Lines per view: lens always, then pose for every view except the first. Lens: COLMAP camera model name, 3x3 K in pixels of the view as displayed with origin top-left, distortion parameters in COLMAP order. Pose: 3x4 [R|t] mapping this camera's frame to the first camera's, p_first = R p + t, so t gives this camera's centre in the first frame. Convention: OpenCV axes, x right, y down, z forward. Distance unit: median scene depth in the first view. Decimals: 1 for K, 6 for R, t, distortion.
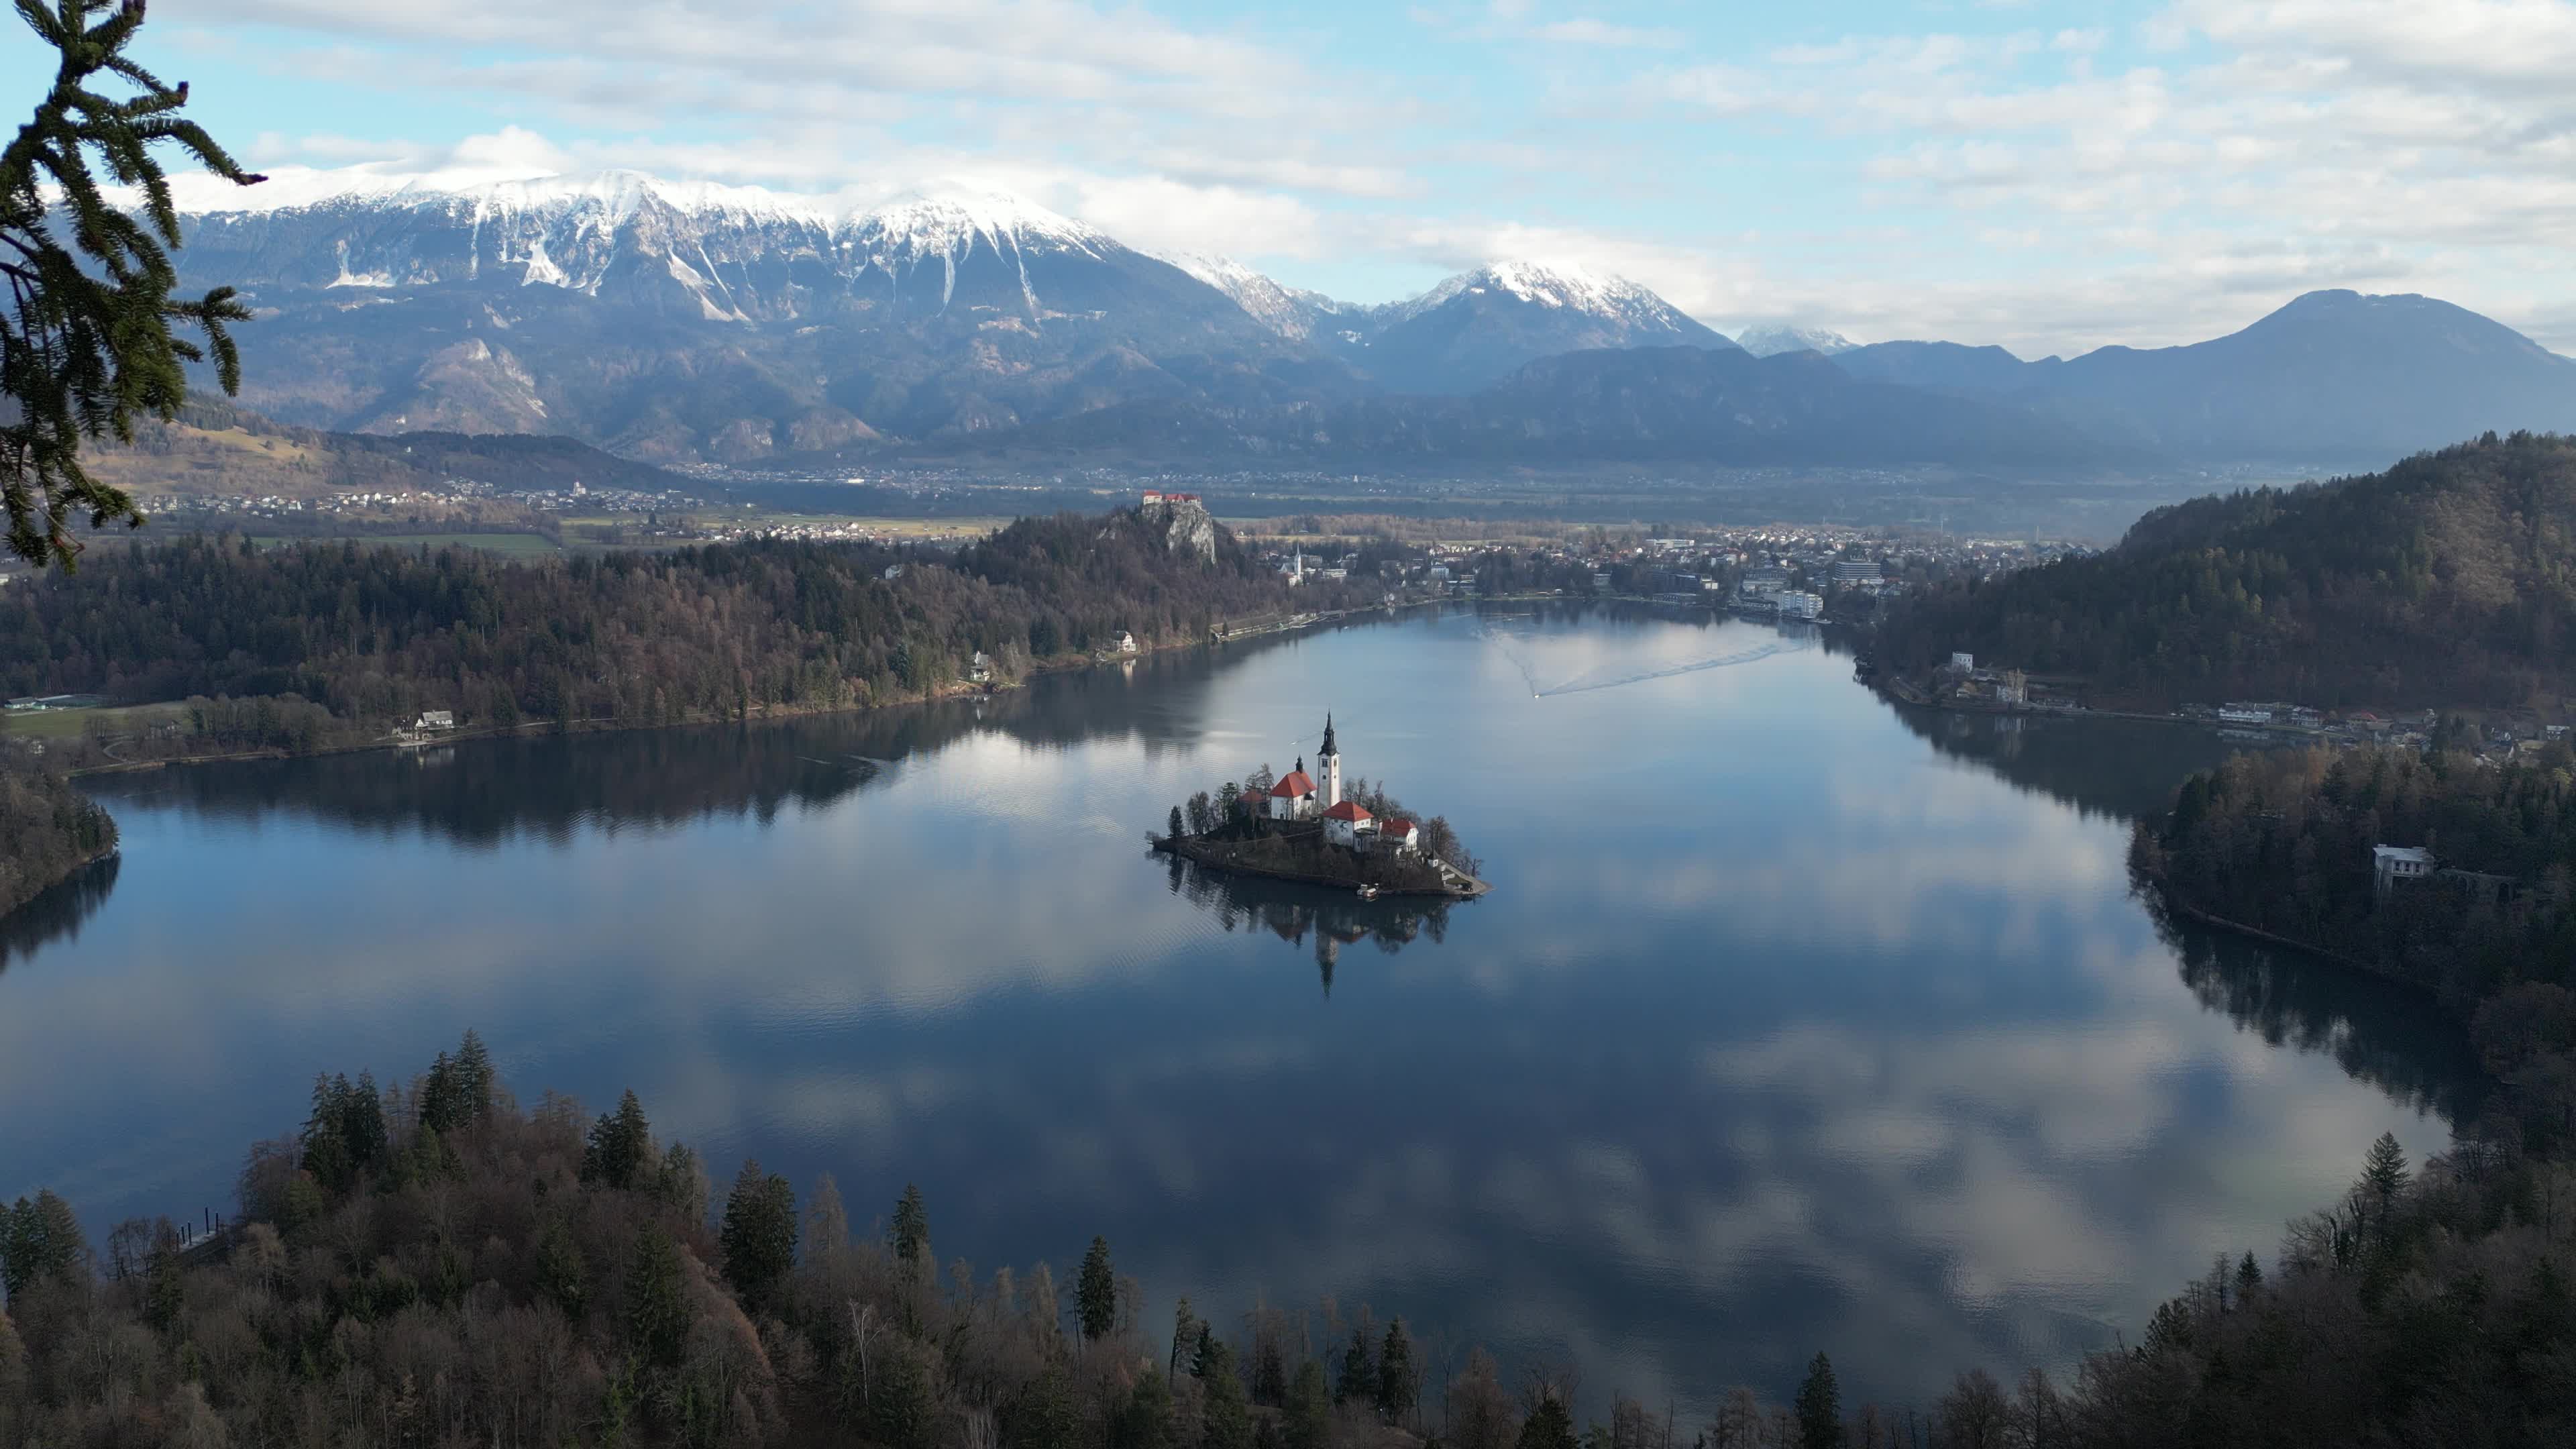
lens RADIAL K [[1827.2, 0, 1317.4], [0, 1827.2, 725.1], [0, 0, 1]] dist [0.100322, -0.117865]
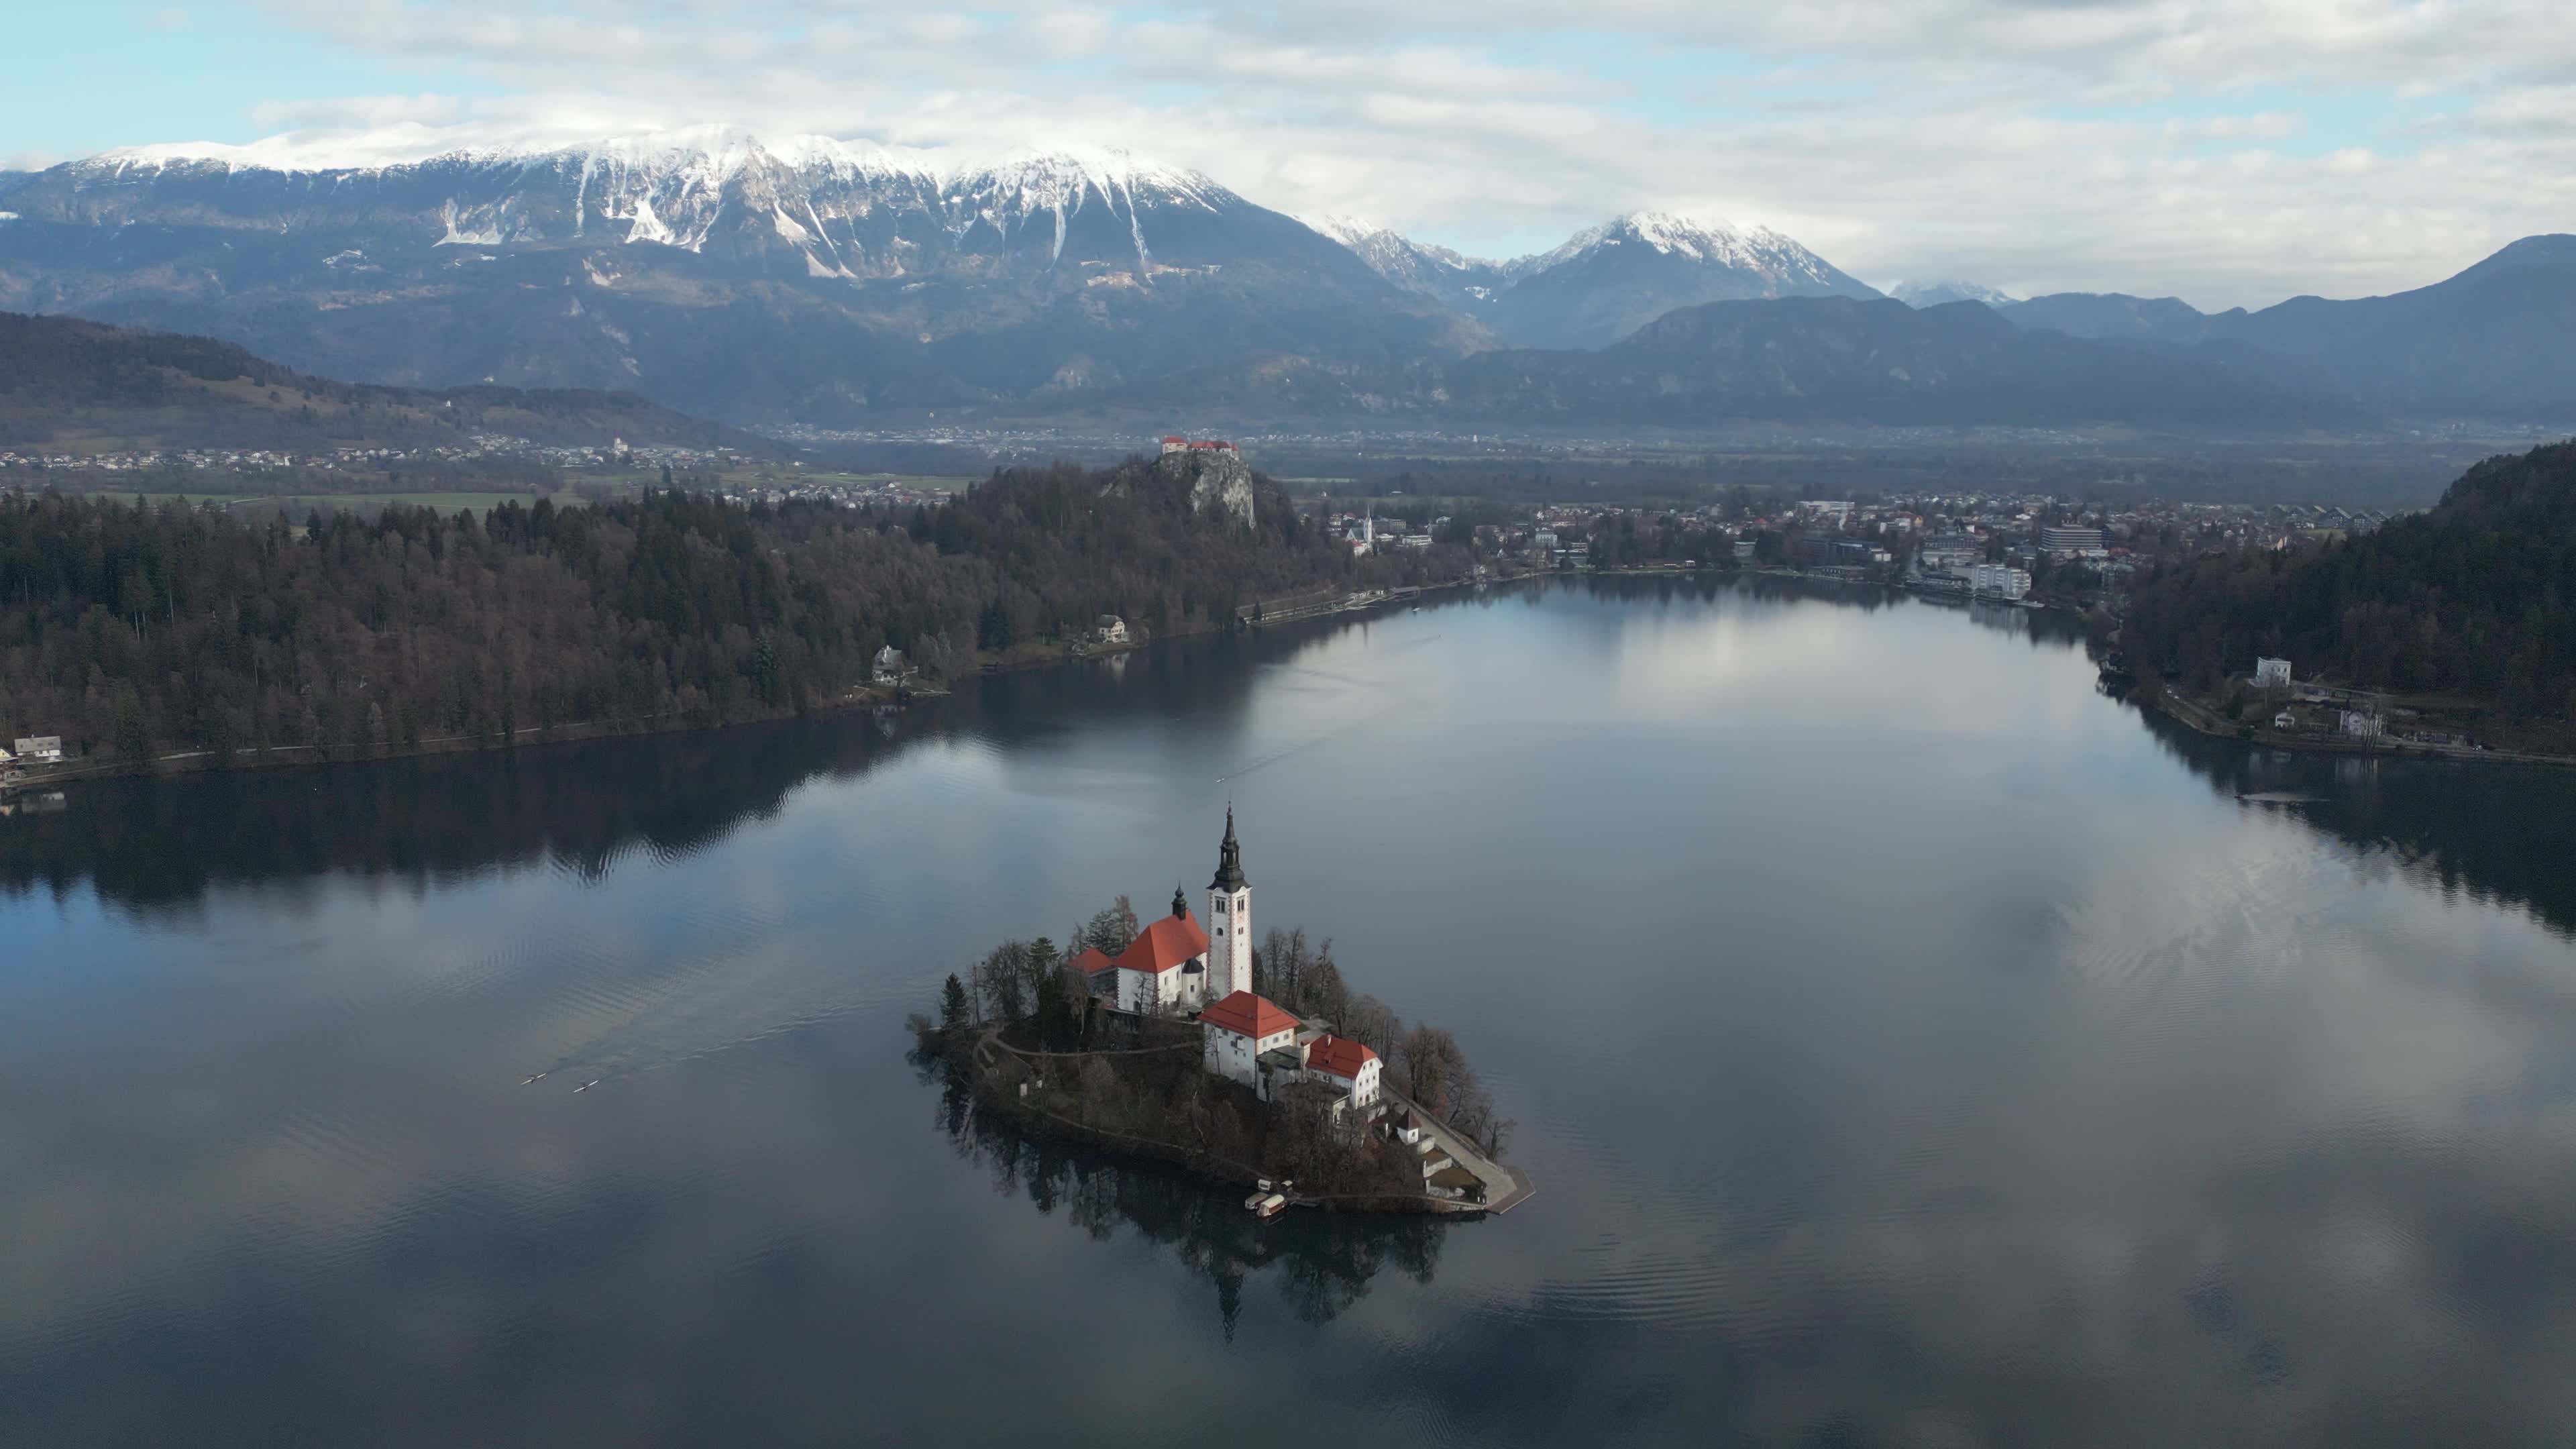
lens RADIAL K [[1827.2, 0, 1317.4], [0, 1827.2, 725.1], [0, 0, 1]] dist [0.100322, -0.117865]
pose [[0.997438, 0.010813, -0.070719, 0.022961], [-0.009520, 0.999782, 0.018592, -0.013773], [0.070905, -0.017871, 0.997323, 0.159977]]
